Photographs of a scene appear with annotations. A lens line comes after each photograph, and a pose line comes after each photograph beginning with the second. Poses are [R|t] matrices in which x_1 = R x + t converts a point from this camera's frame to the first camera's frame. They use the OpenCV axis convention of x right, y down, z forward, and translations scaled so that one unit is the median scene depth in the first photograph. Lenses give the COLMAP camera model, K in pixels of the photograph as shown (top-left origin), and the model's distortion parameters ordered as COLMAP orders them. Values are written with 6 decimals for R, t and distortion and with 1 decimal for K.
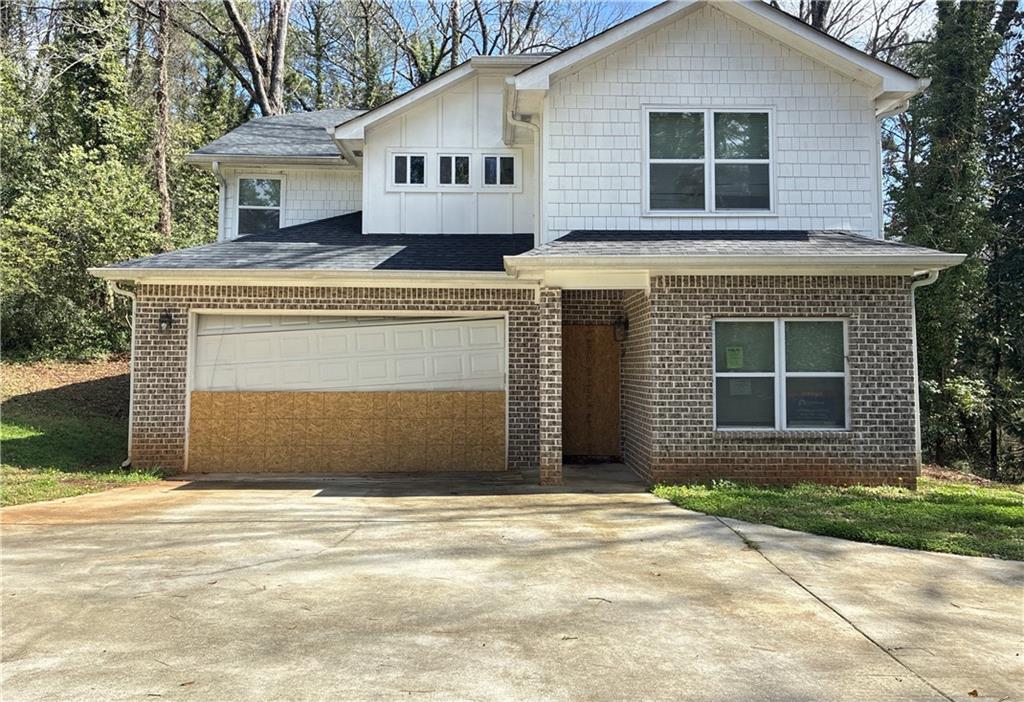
lens RADIAL K [[789.7, 0, 532.1], [0, 789.7, 342.2], [0, 0, 1]] dist [0.033706, -0.035955]
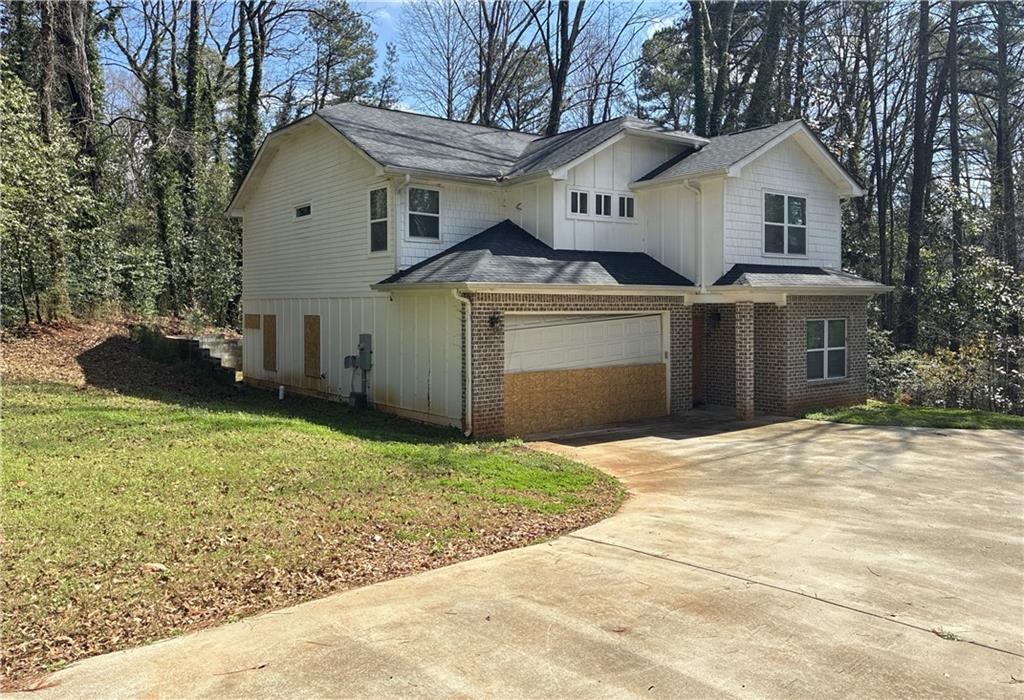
lens RADIAL K [[789.7, 0, 512.0], [0, 789.7, 347.0], [0, 0, 1]] dist [0.033706, -0.035955]
pose [[0.813788, -0.033677, 0.580185, -1.348507], [-0.015277, 0.996735, 0.079283, -0.099591], [-0.580960, -0.073383, 0.810617, -0.063451]]
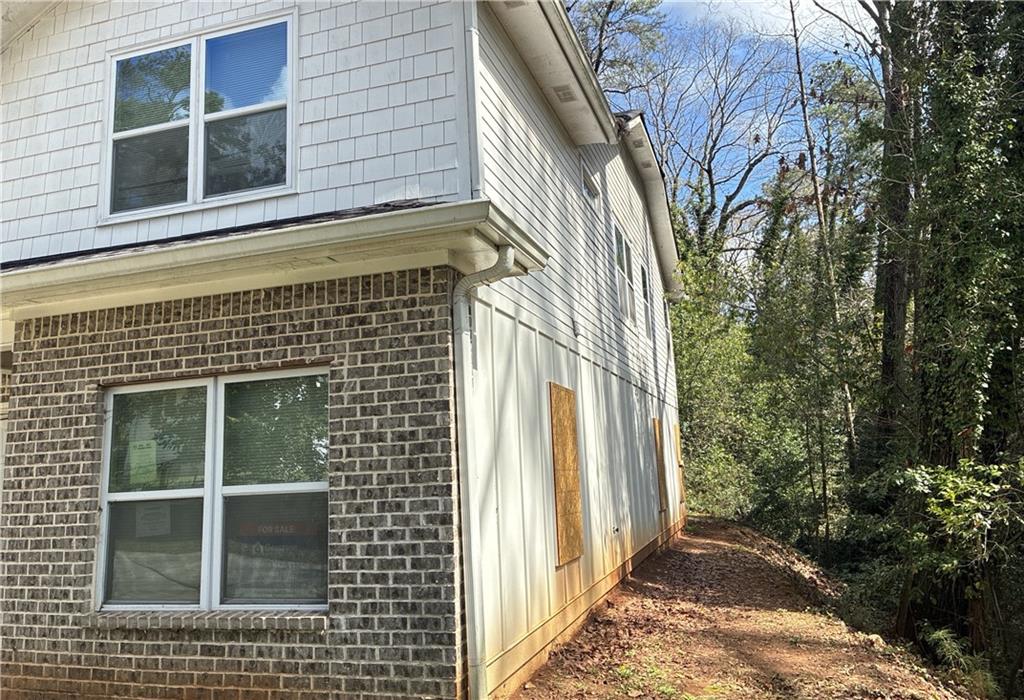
lens RADIAL K [[789.7, 0, 523.5], [0, 789.7, 329.1], [0, 0, 1]] dist [0.033706, -0.035955]
pose [[0.945813, -0.101206, -0.308538, 0.661198], [0.060195, 0.988366, -0.139676, 0.021450], [0.319085, 0.113535, 0.940901, 0.584694]]
